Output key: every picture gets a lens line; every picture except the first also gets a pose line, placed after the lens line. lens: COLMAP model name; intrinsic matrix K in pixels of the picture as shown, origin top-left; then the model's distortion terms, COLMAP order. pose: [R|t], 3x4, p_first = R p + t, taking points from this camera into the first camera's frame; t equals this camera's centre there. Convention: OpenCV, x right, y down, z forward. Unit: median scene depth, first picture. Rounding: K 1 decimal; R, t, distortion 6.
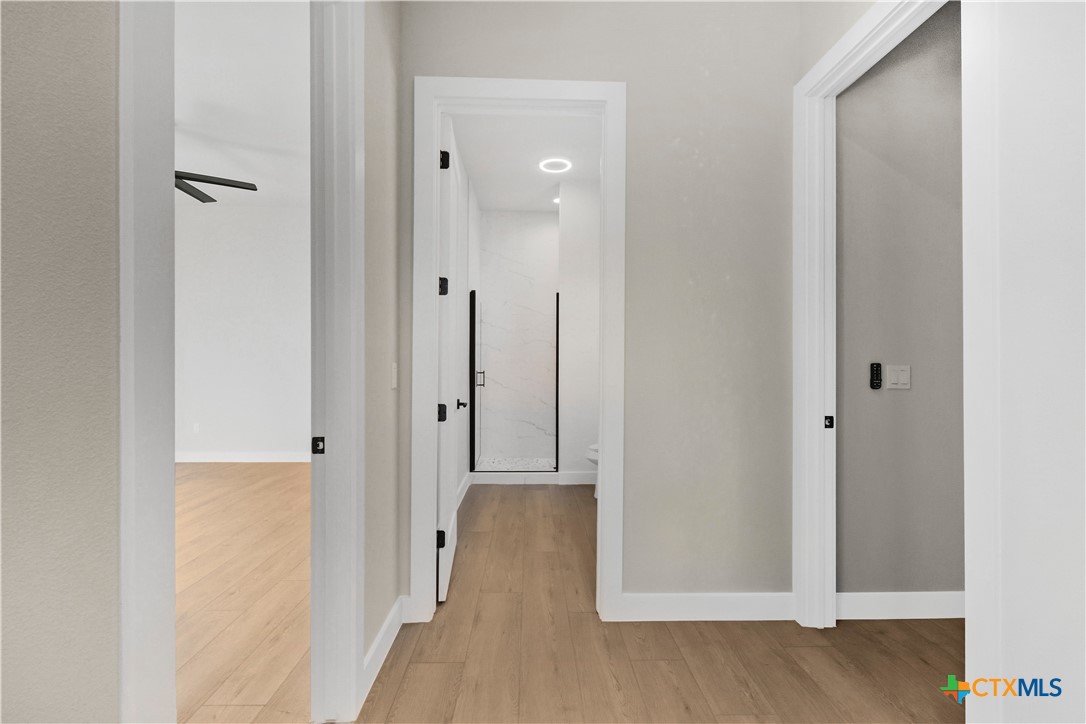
lens RADIAL K [[478.8, 0, 540.8], [0, 478.8, 362.0], [0, 0, 1]] dist [-0.001310, -0.000376]
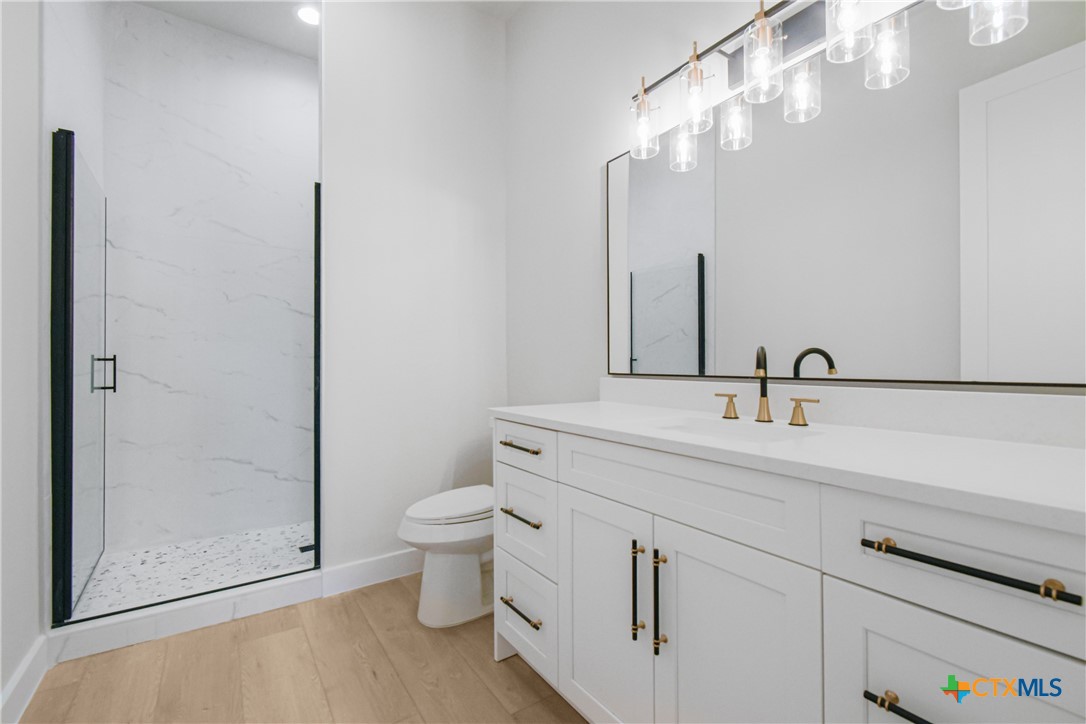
lens RADIAL K [[478.8, 0, 551.3], [0, 478.8, 359.0], [0, 0, 1]] dist [-0.001310, -0.000376]
pose [[0.834132, -0.001463, 0.551563, -0.031983], [0.004165, 0.999985, -0.003647, 0.029052], [-0.551549, 0.005340, 0.834125, 0.486915]]
